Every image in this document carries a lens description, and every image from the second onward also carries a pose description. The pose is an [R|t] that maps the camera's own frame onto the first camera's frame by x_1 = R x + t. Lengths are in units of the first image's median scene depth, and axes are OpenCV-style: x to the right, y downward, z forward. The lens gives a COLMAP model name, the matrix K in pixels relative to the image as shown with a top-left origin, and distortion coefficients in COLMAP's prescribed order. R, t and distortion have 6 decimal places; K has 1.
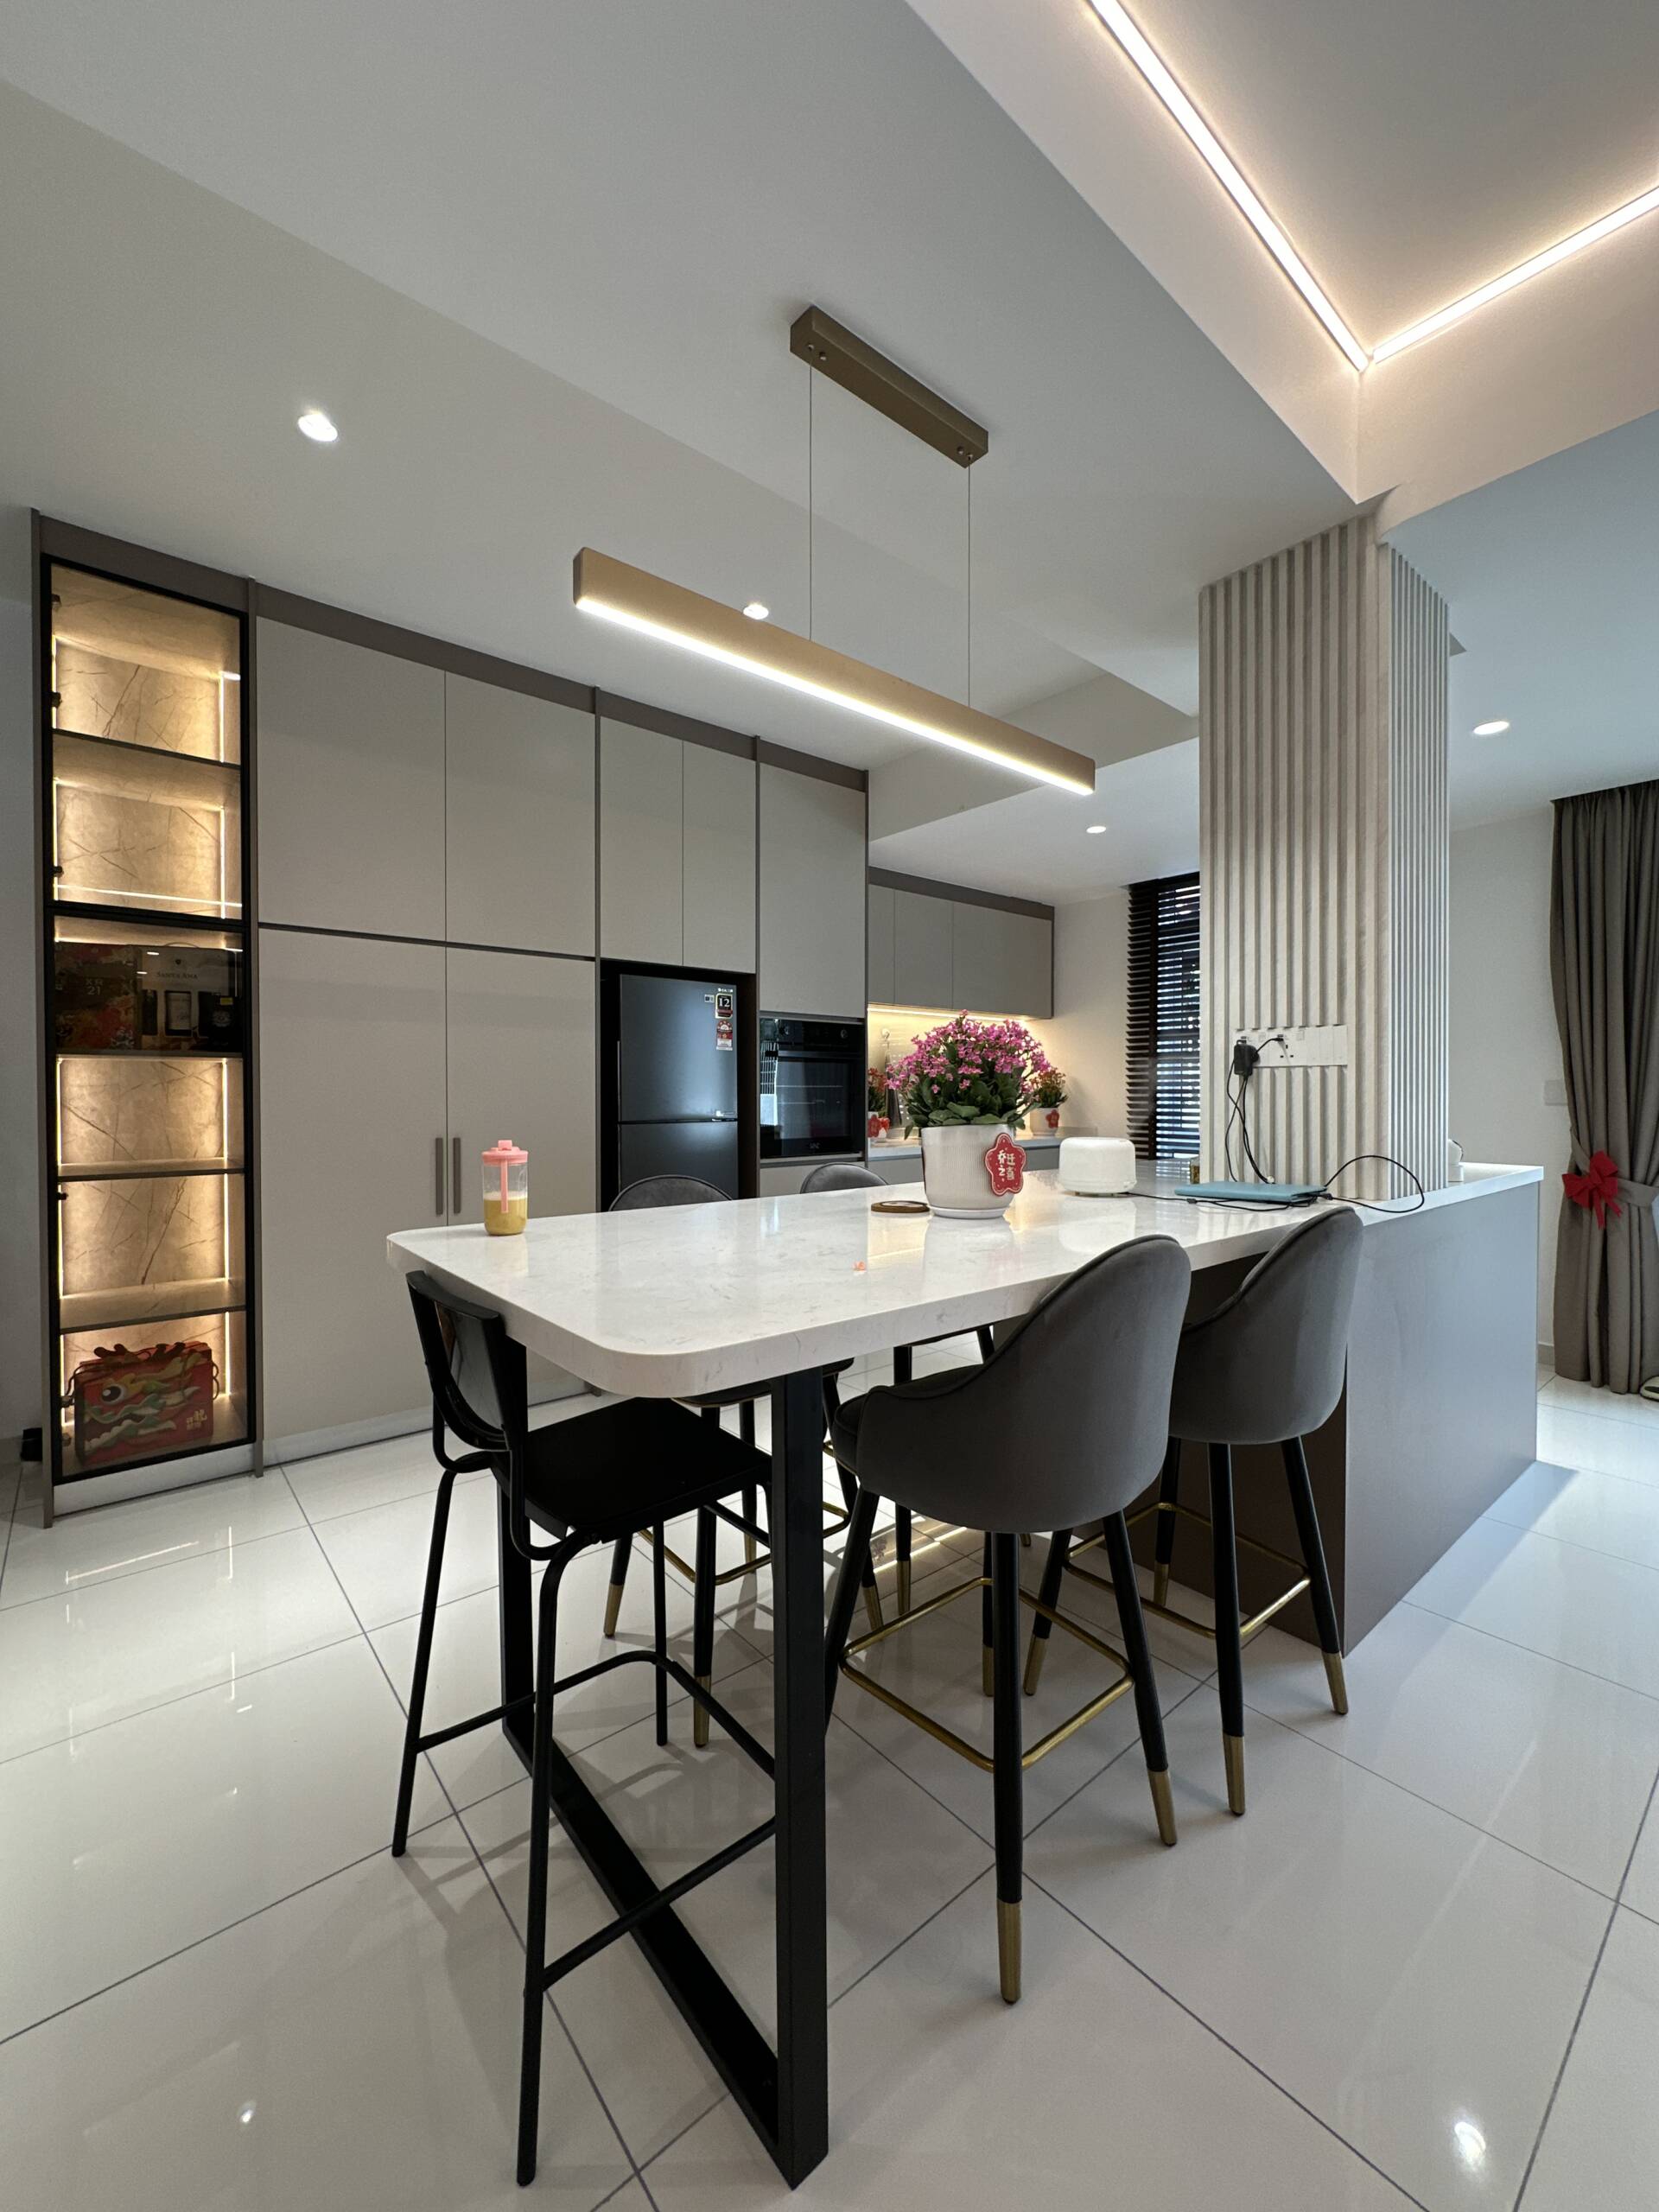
lens RADIAL K [[886.1, 0, 828.6], [0, 886.1, 1109.6], [0, 0, 1]] dist [-0.005462, 0.000337]
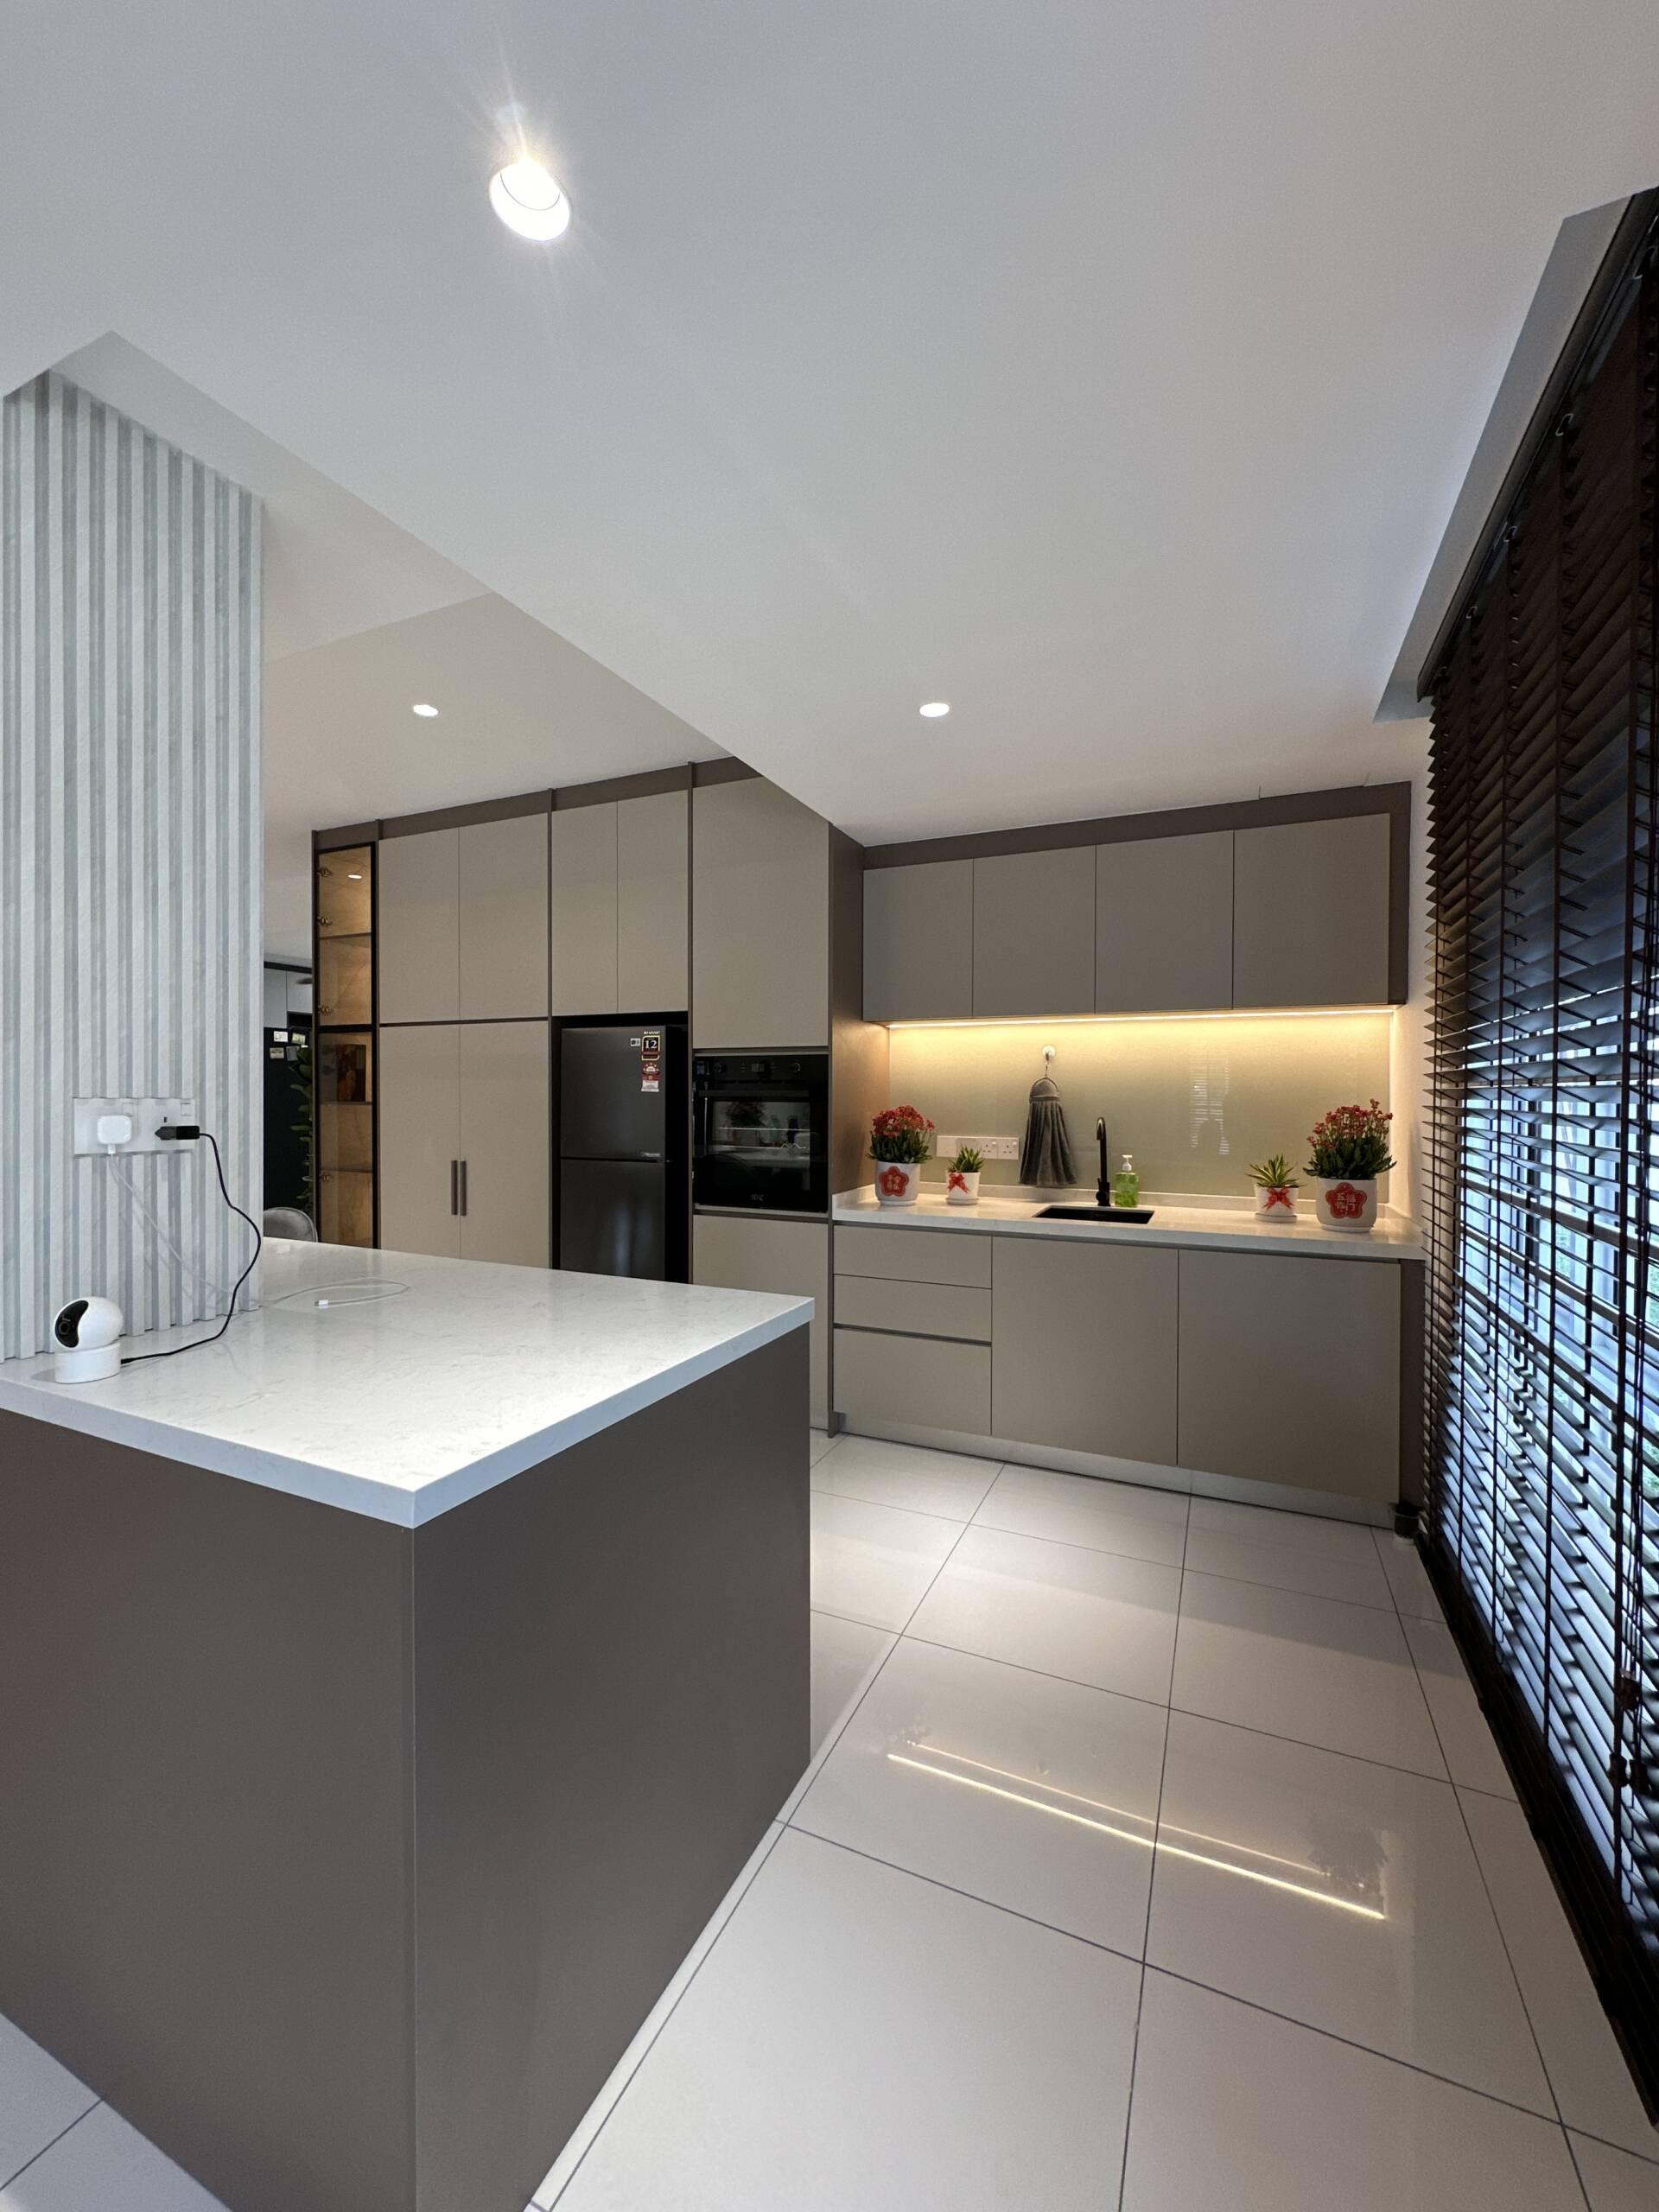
lens RADIAL K [[886.1, 0, 829.1], [0, 886.1, 1106.7], [0, 0, 1]] dist [-0.005462, 0.000337]
pose [[0.435610, 0.017307, -0.899969, 0.967337], [-0.020604, 0.999745, 0.009253, -0.069343], [0.899900, 0.014513, 0.435856, 0.816686]]
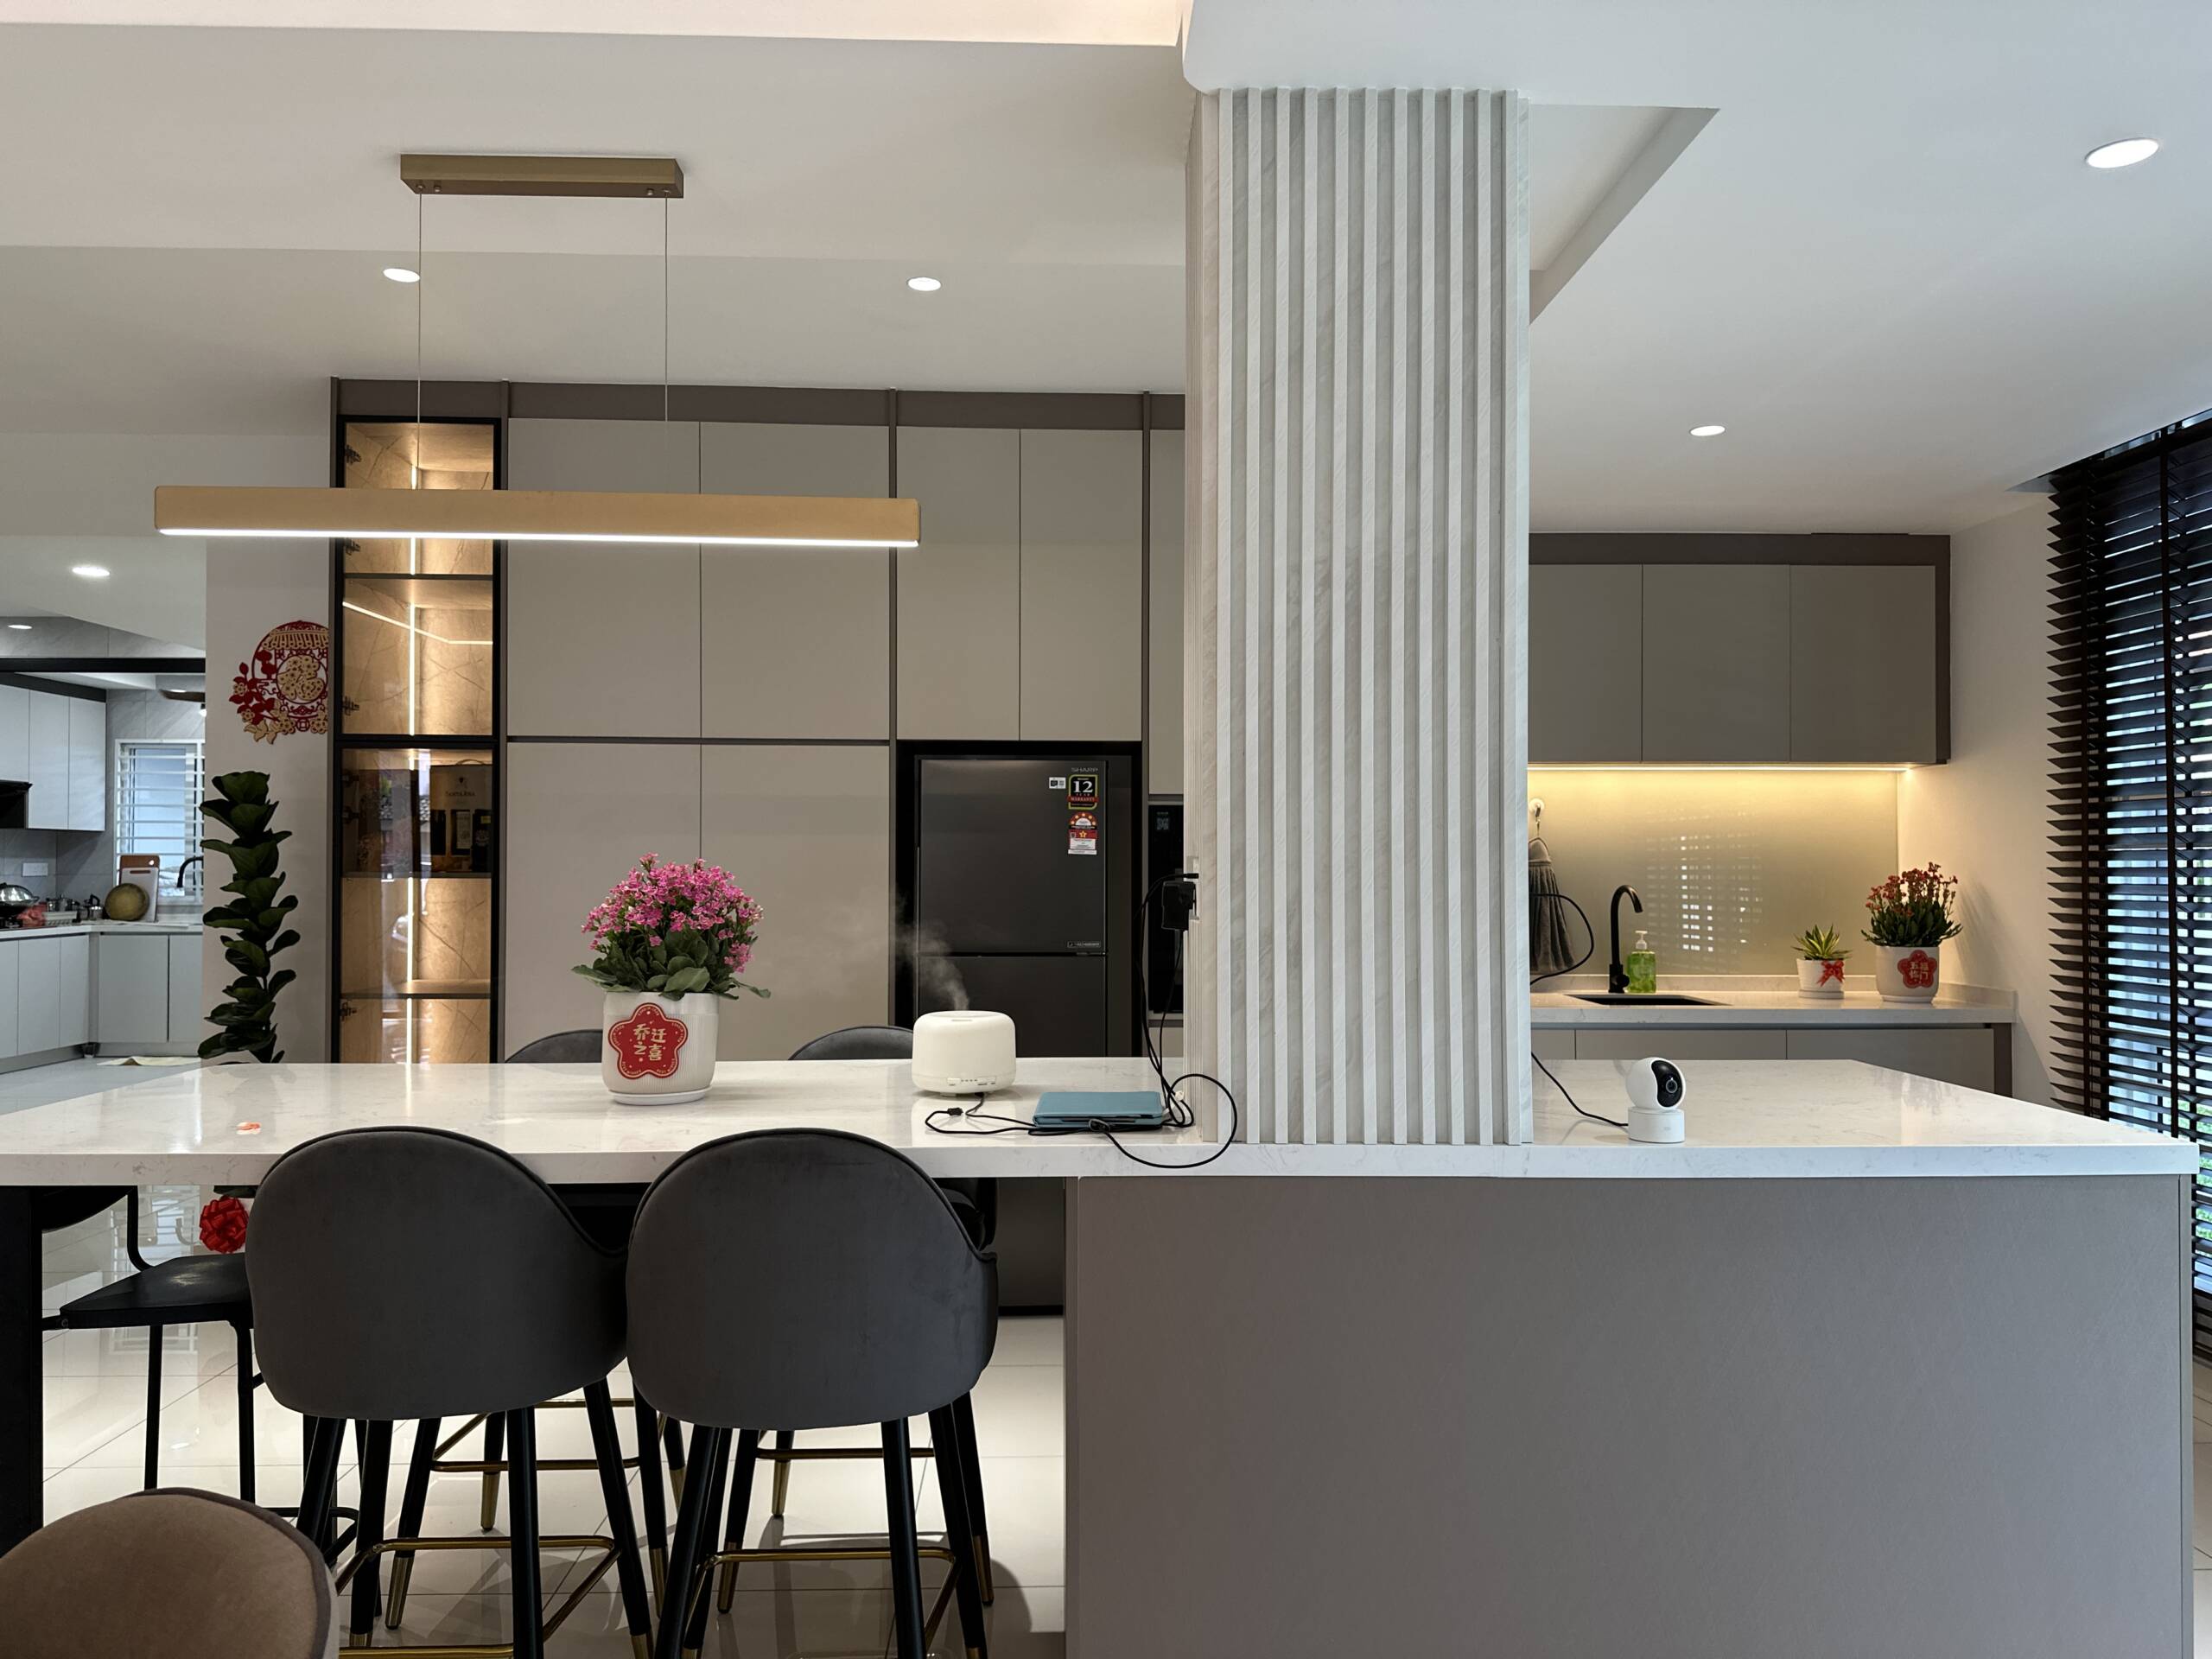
lens RADIAL K [[1550.1, 0, 1122.4], [0, 1550.1, 839.8], [0, 0, 1]] dist [0.054831, -0.064635]
pose [[0.794313, -0.009182, -0.607439, 0.713848], [-0.014155, 0.999335, -0.033615, -0.041372], [0.607344, 0.035299, 0.793655, 0.053724]]
